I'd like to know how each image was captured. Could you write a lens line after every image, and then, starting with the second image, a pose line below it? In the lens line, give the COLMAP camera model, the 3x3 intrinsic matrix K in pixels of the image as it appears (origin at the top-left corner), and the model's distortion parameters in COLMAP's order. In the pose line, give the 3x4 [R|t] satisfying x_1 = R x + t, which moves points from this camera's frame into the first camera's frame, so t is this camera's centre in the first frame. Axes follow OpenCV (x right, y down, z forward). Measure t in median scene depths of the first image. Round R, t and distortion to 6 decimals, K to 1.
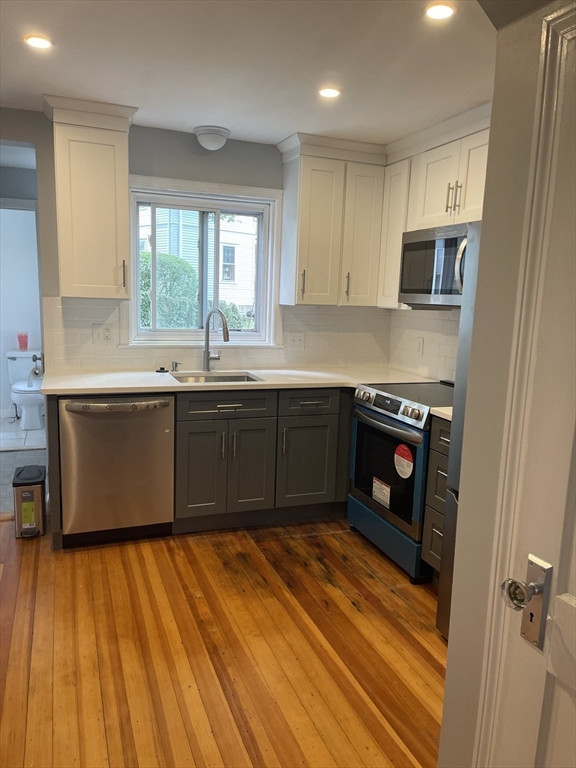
lens RADIAL K [[584.0, 0, 284.8], [0, 584.0, 383.2], [0, 0, 1]] dist [0.057949, -0.082506]
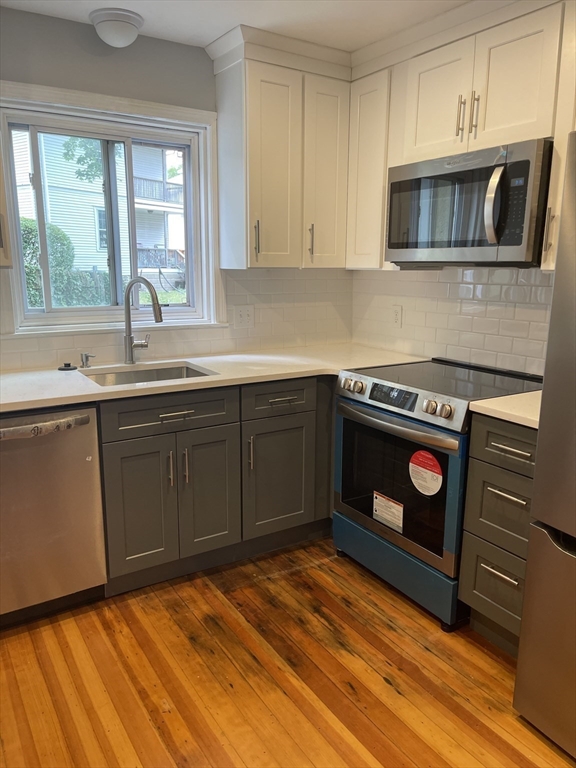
lens RADIAL K [[584.0, 0, 289.8], [0, 584.0, 387.0], [0, 0, 1]] dist [0.057949, -0.082506]
pose [[0.978323, -0.069959, 0.194908, -0.095069], [0.058088, 0.996129, 0.065975, -0.032360], [-0.198769, -0.053223, 0.978600, 0.273564]]
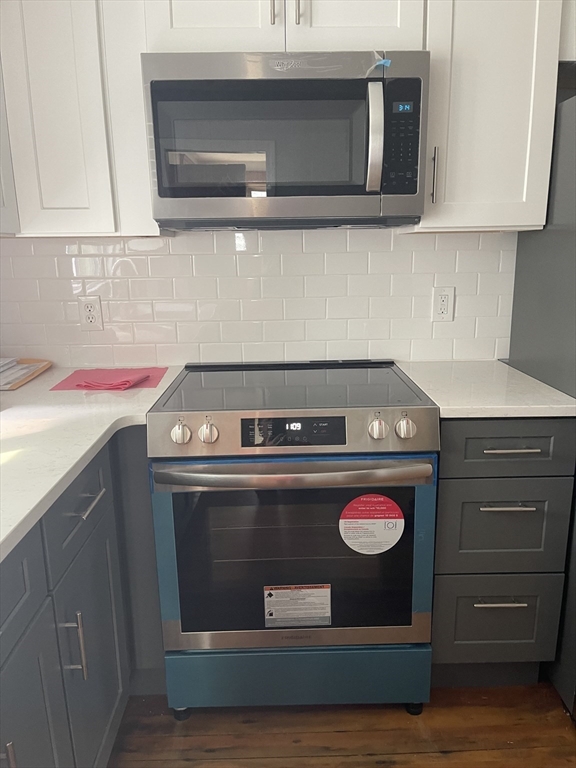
lens RADIAL K [[584.0, 0, 293.9], [0, 584.0, 387.4], [0, 0, 1]] dist [0.057949, -0.082506]
pose [[0.329536, -0.257988, 0.908212, -0.231443], [0.169042, 0.962521, 0.212080, -0.093443], [-0.928887, 0.083638, 0.360796, 0.777569]]
